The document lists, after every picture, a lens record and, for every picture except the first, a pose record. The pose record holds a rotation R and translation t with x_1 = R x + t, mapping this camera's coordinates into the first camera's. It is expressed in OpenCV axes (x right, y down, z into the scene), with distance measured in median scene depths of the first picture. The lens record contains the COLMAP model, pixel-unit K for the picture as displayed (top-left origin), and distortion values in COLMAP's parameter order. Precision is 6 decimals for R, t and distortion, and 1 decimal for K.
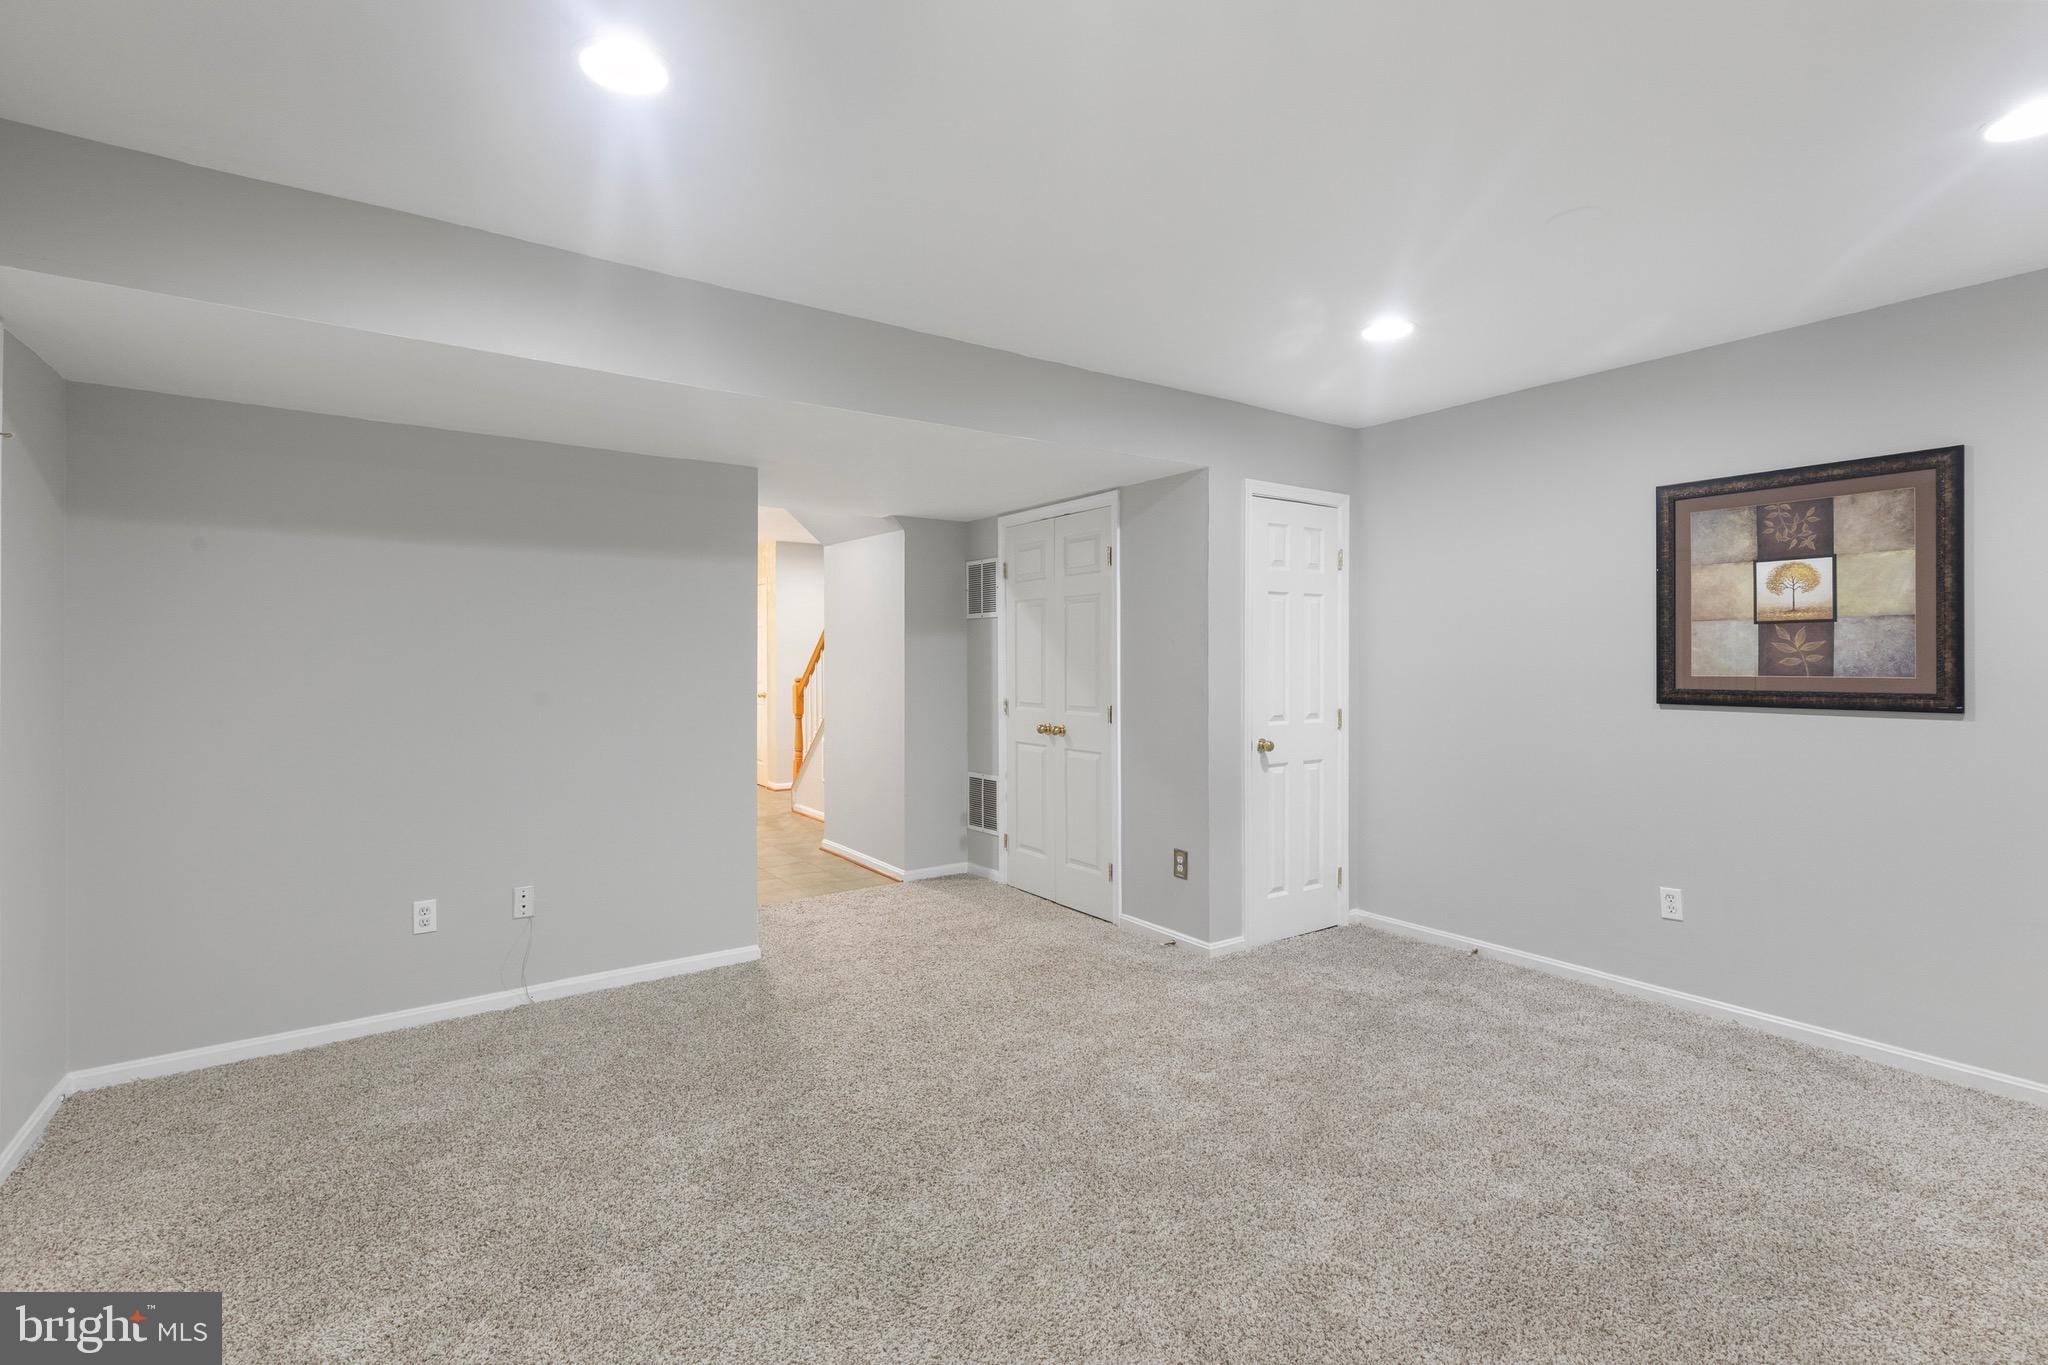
lens RADIAL K [[926.6, 0, 1028.0], [0, 926.6, 658.0], [0, 0, 1]] dist [-0.001095, -0.000277]
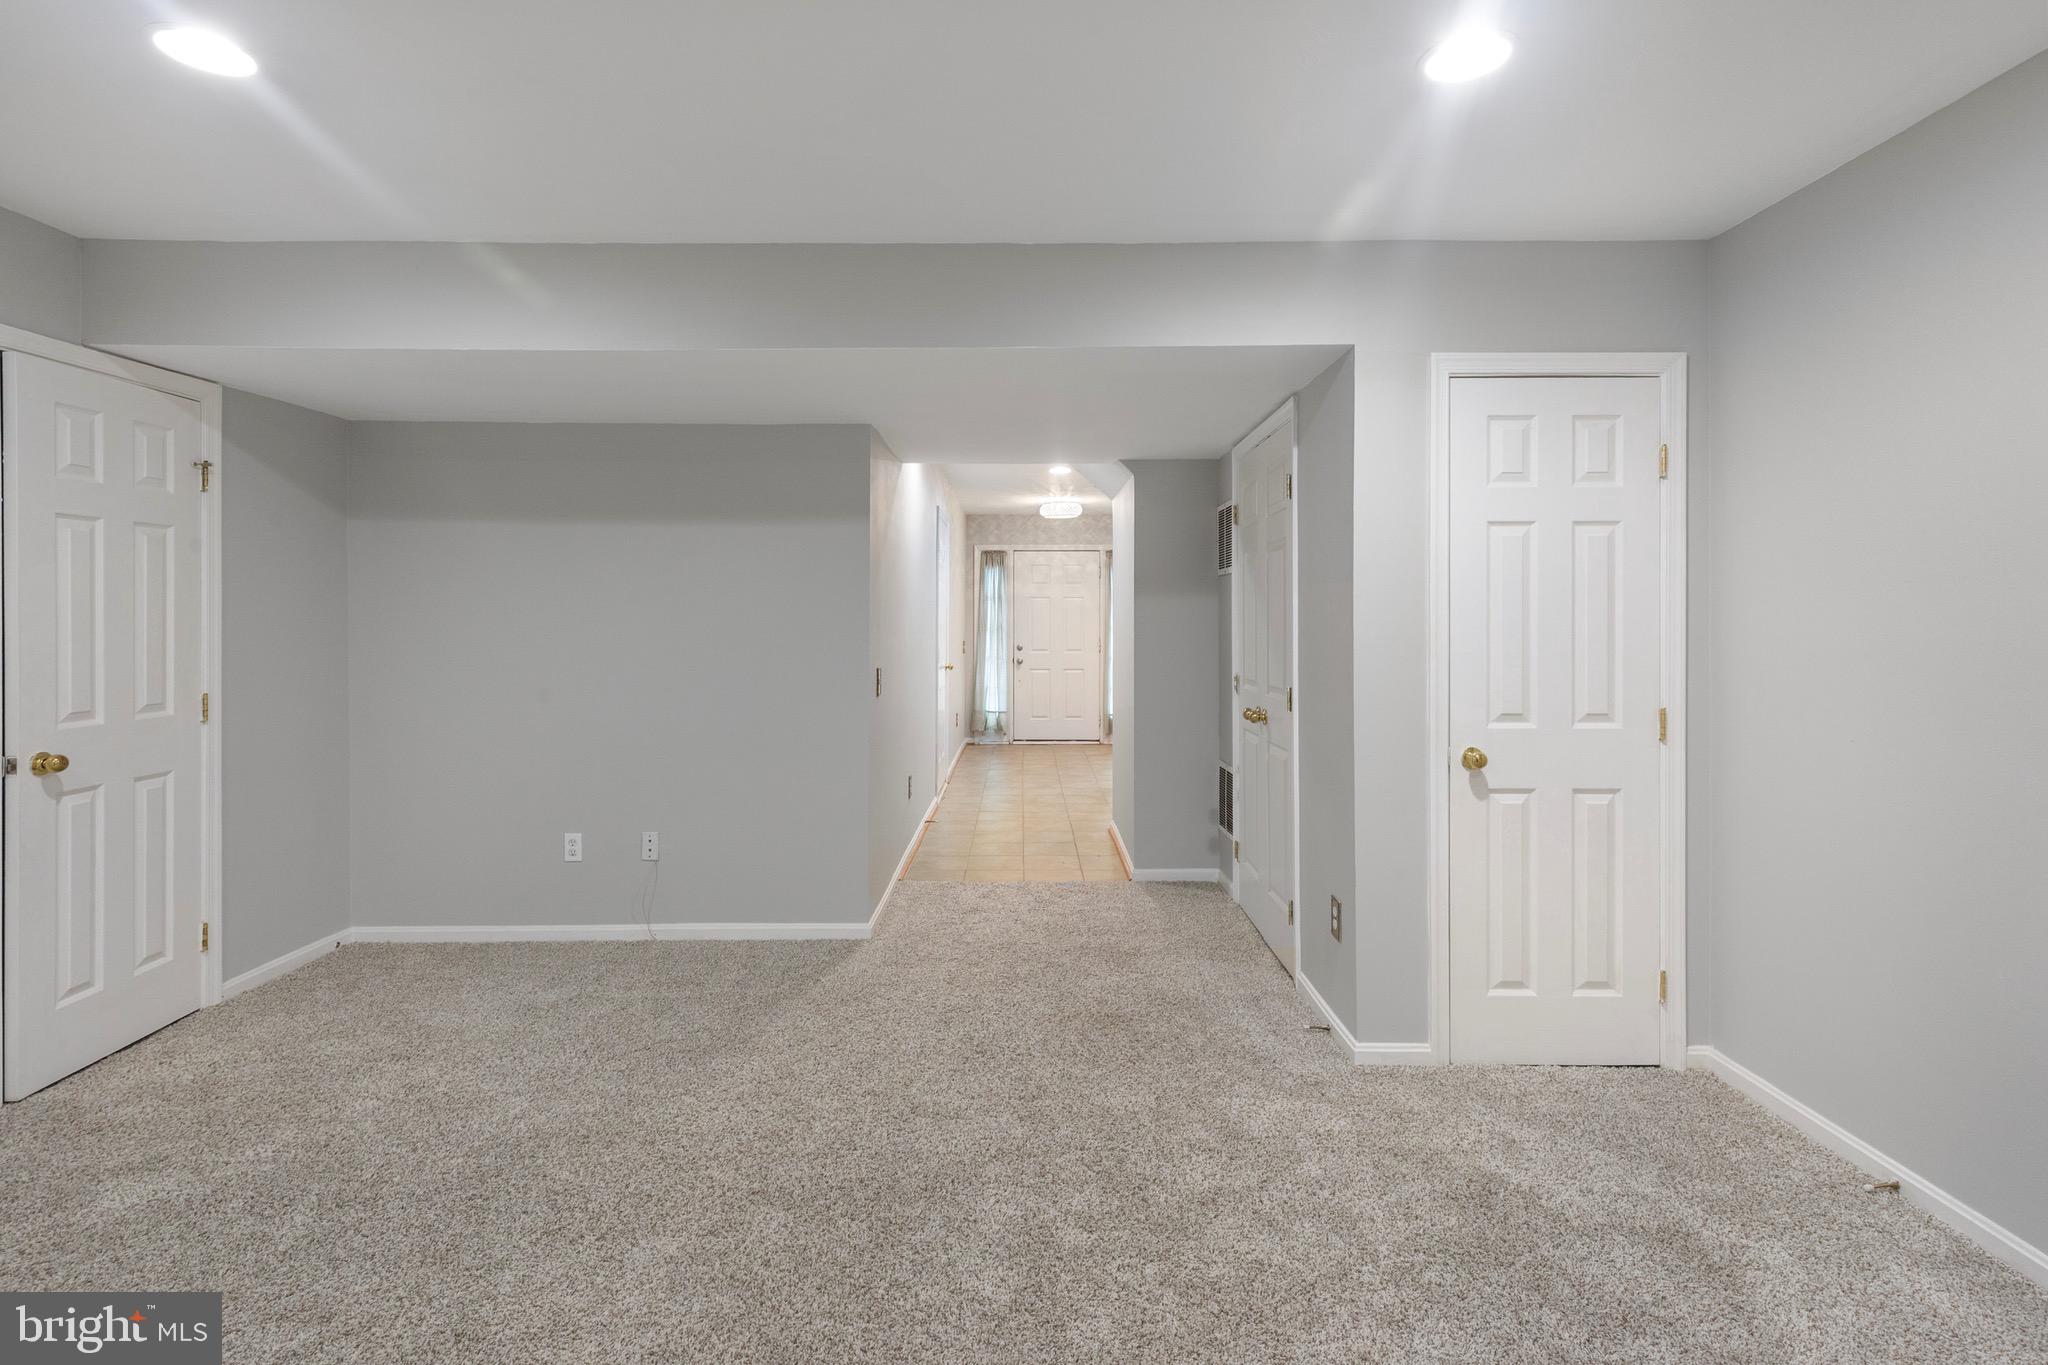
lens RADIAL K [[955.2, 0, 1027.1], [0, 955.2, 622.9], [0, 0, 1]] dist [0.001774, 0.000303]
pose [[0.820975, 0.001717, -0.570961, 0.492490], [-0.001181, 0.999998, 0.001309, -0.001762], [0.570962, -0.000400, 0.820976, 0.350512]]
